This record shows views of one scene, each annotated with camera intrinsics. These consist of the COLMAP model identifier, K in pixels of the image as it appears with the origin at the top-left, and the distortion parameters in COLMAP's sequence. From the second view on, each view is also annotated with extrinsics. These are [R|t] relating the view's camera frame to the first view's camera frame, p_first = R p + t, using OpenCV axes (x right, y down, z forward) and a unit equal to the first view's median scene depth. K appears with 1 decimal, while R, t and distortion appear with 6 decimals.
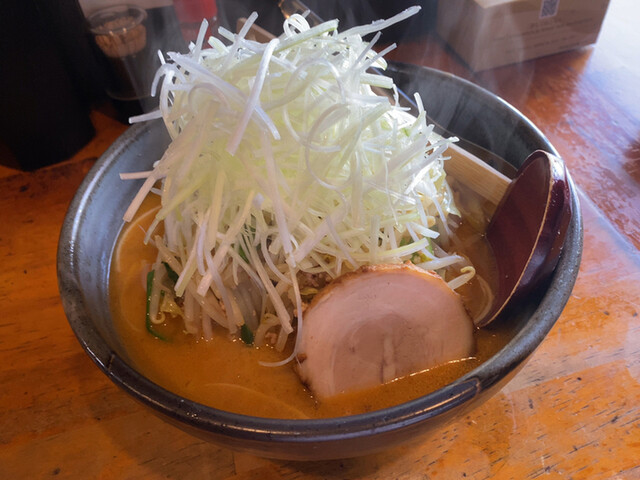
lens RADIAL K [[490.5, 0, 320.0], [0, 490.5, 240.0], [0, 0, 1]] dist [0.026093, -0.013278]
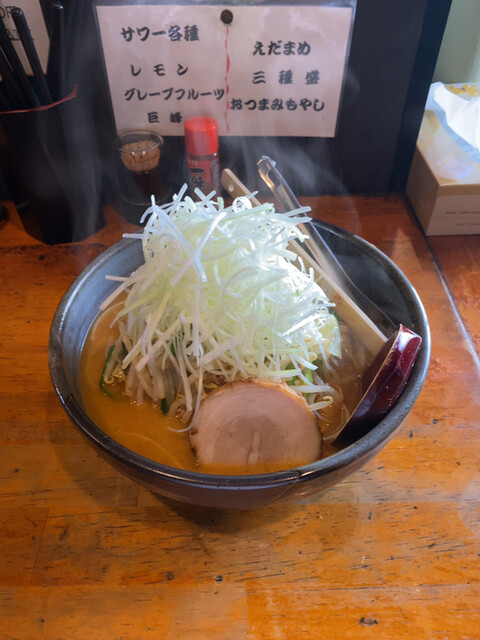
lens RADIAL K [[490.5, 0, 240.0], [0, 490.5, 320.0], [0, 0, 1]] dist [0.026093, -0.013278]
pose [[0.966594, 0.220663, -0.130395, 0.186941], [-0.224956, 0.974184, -0.018981, -0.067357], [0.122841, 0.047681, 0.991280, -0.366869]]
